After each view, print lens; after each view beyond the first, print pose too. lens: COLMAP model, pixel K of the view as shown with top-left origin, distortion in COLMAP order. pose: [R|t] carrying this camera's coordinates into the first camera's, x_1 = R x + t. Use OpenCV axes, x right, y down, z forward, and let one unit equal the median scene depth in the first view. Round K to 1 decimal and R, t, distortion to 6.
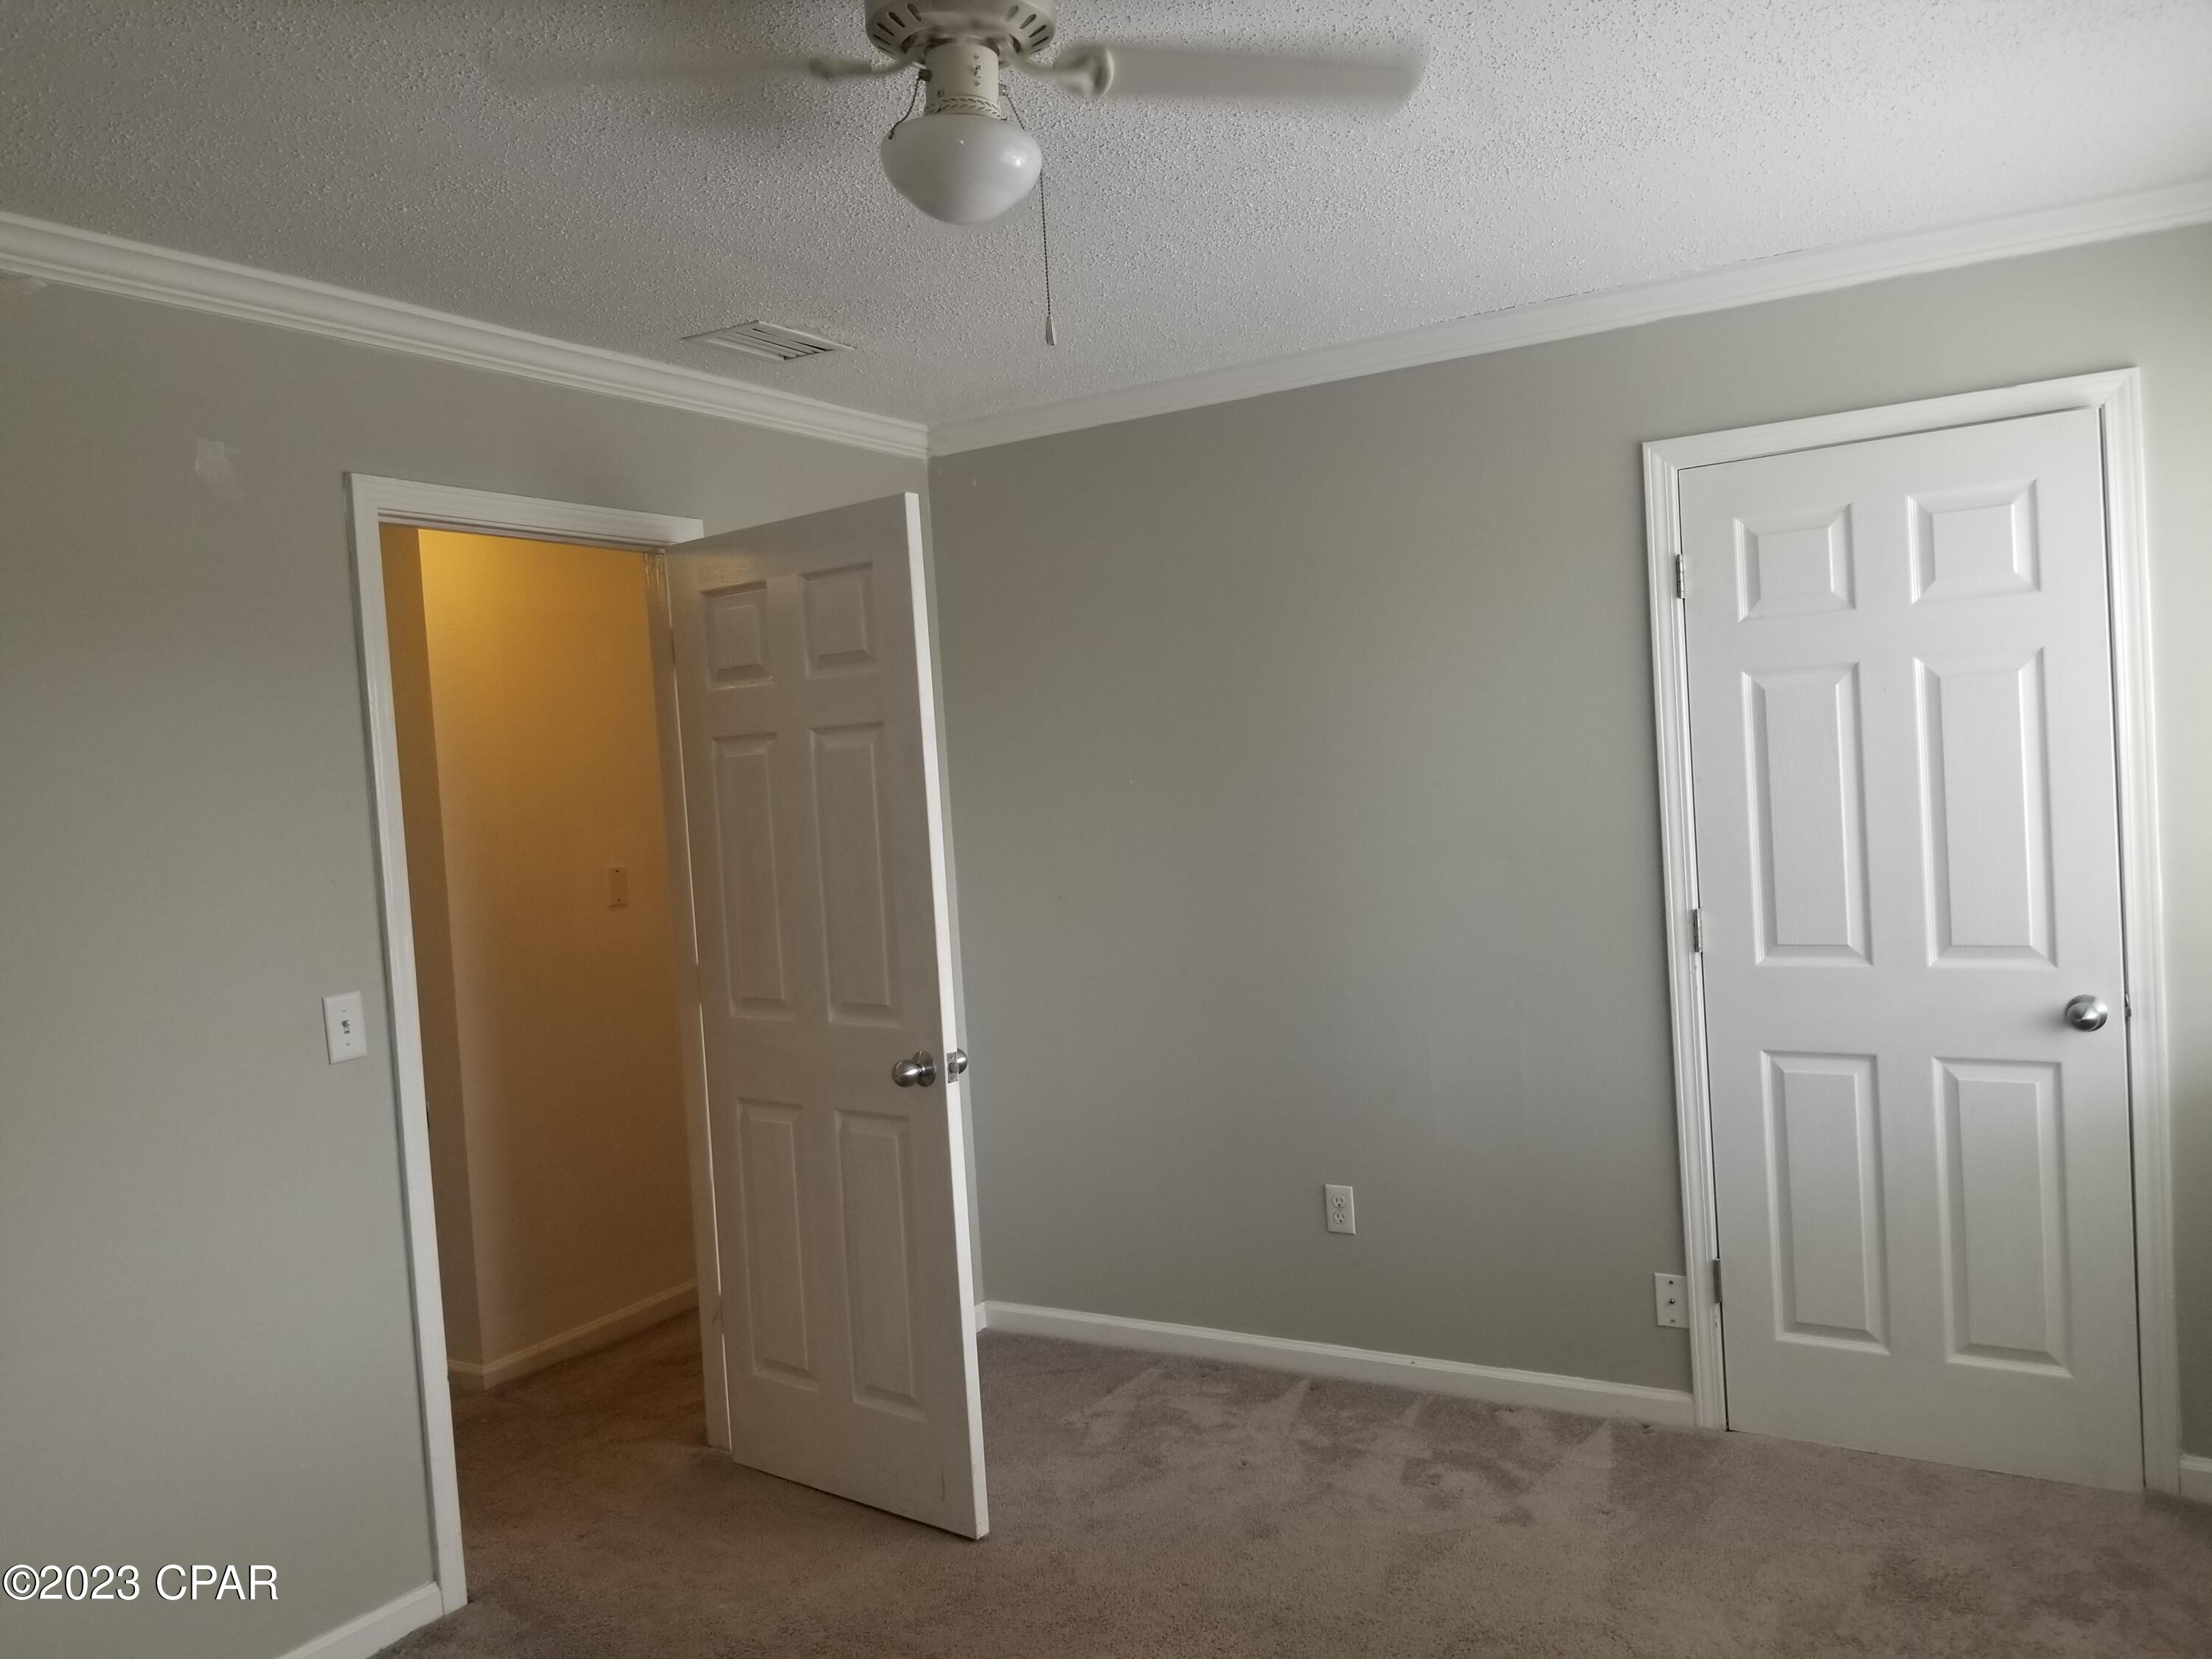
lens RADIAL K [[1729.2, 0, 1094.1], [0, 1729.2, 812.8], [0, 0, 1]] dist [0.005173, -0.005325]
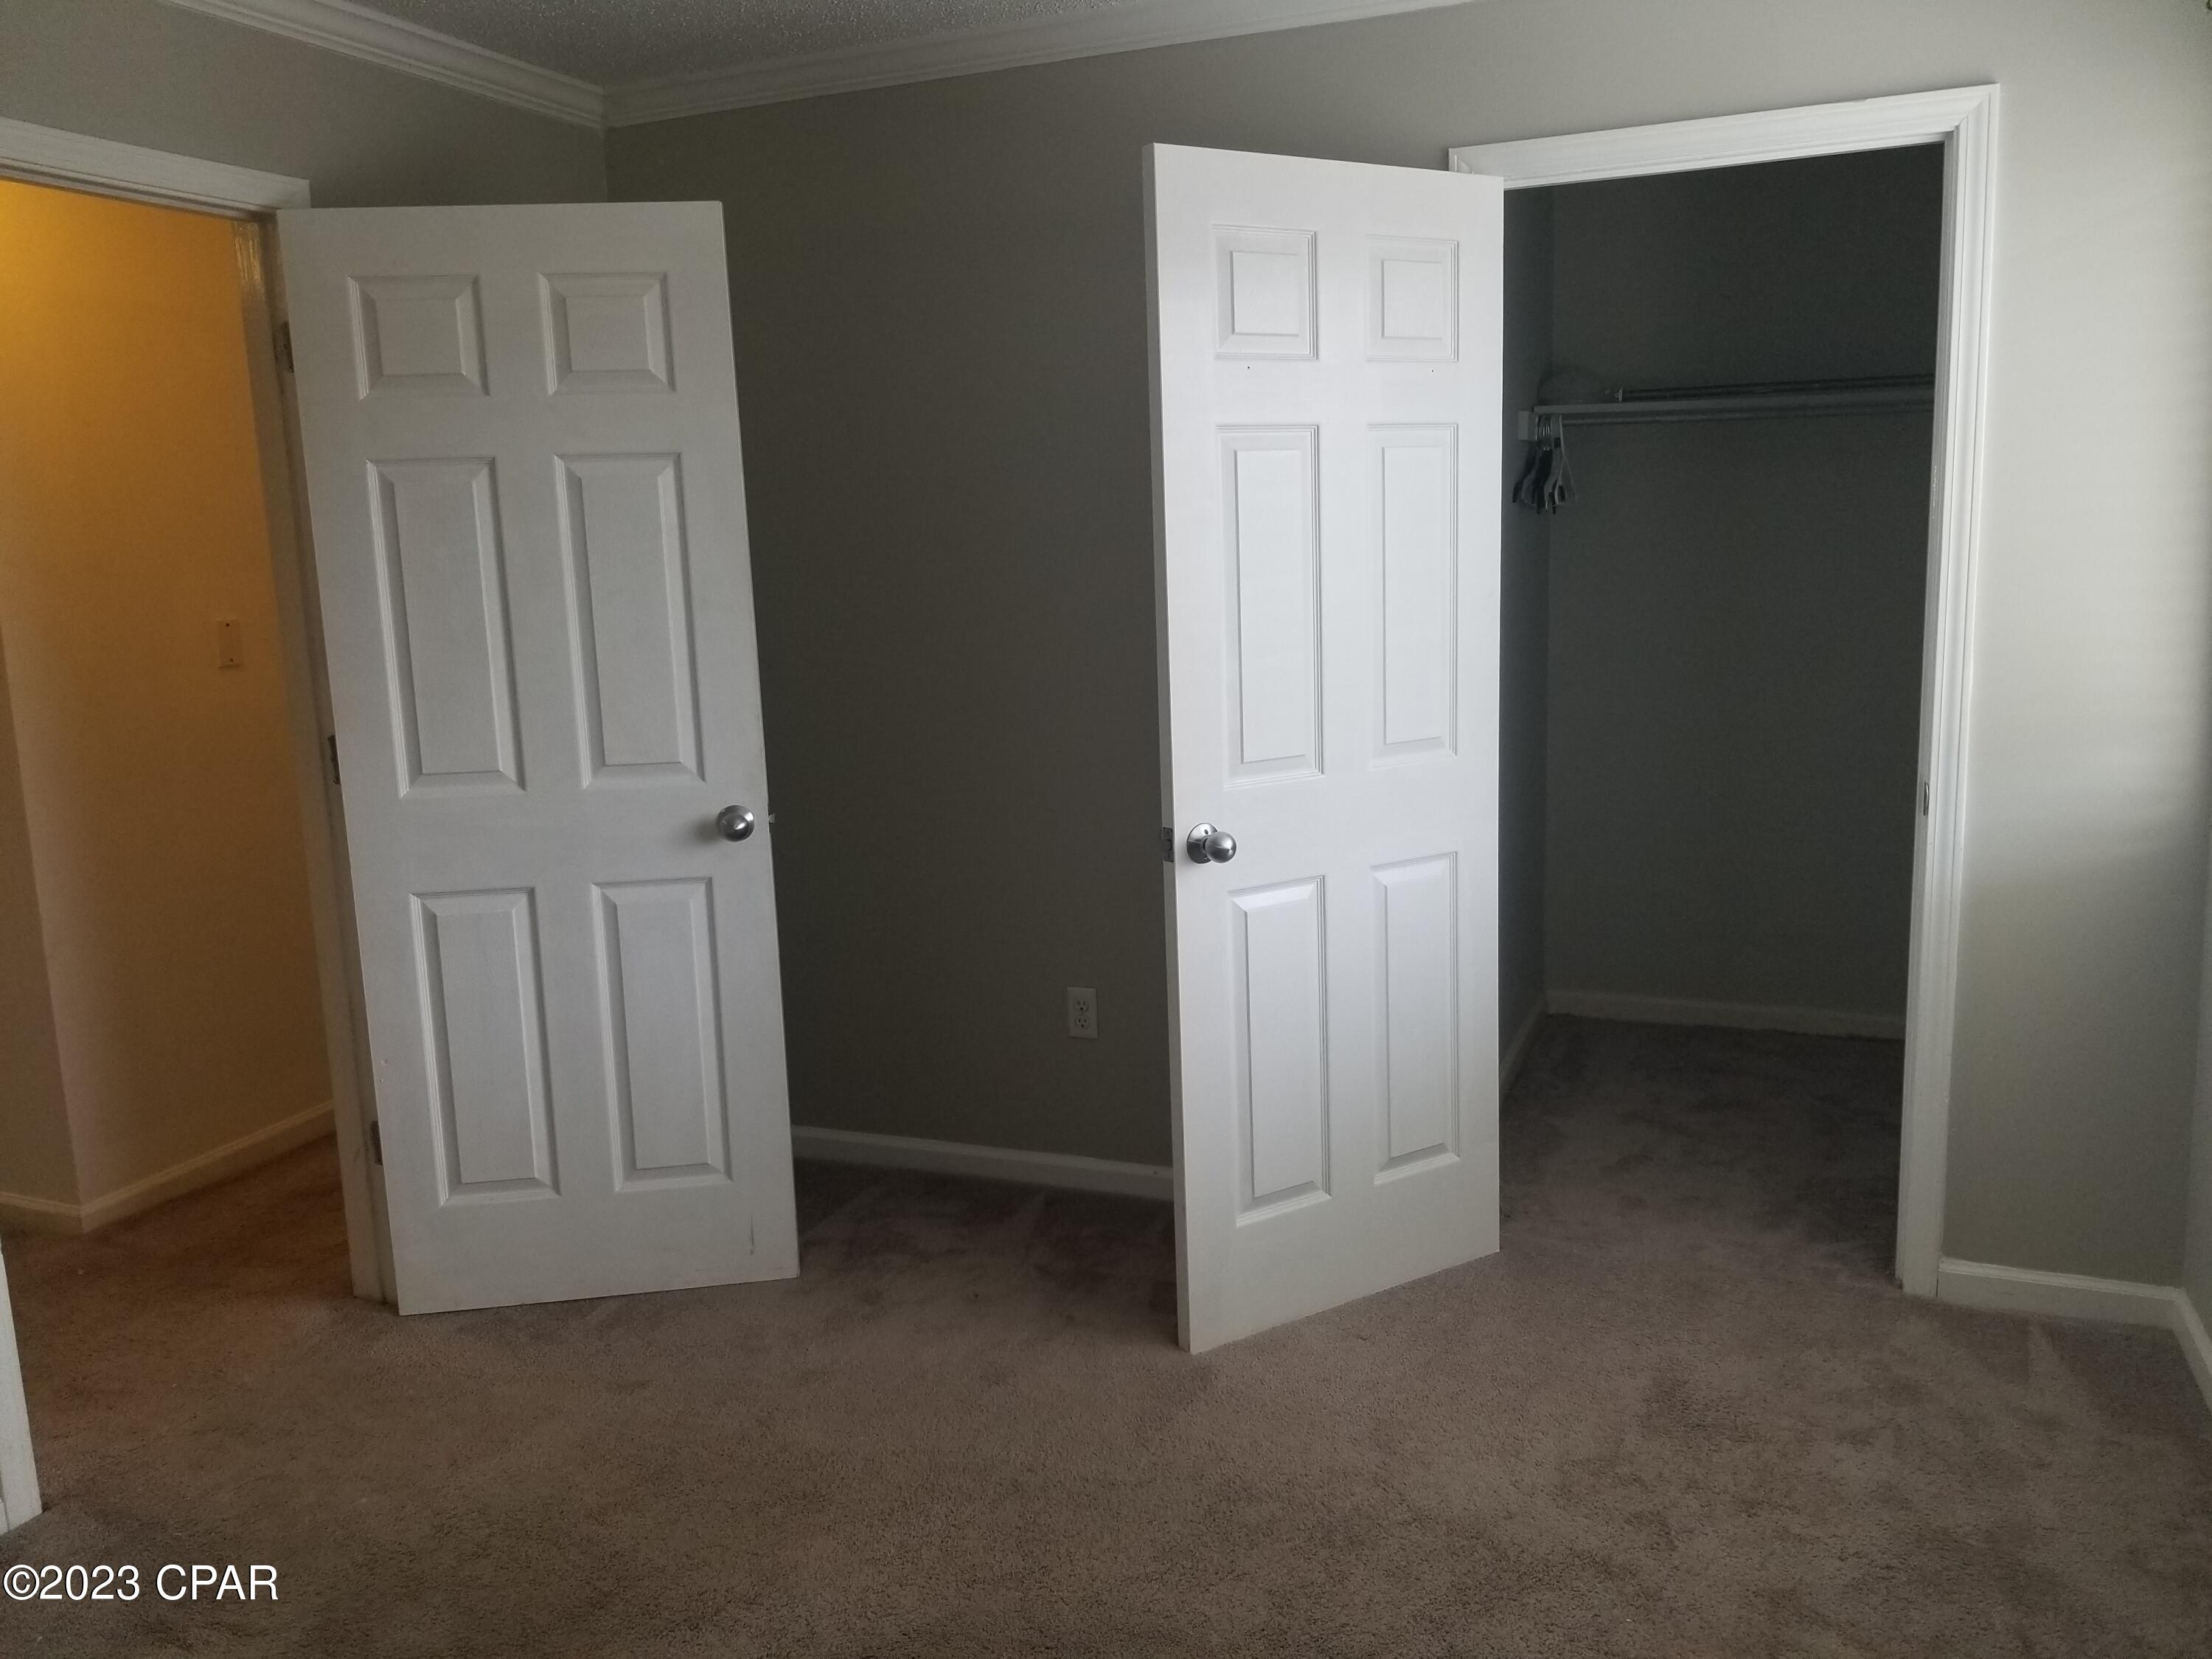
lens RADIAL K [[1689.8, 0, 1065.3], [0, 1689.8, 831.1], [0, 0, 1]] dist [0.054890, -0.080246]
pose [[0.988180, -0.000228, 0.153298, -0.003781], [-0.022064, 0.989375, 0.143699, 0.007762], [-0.151702, -0.145383, 0.977676, 0.183488]]
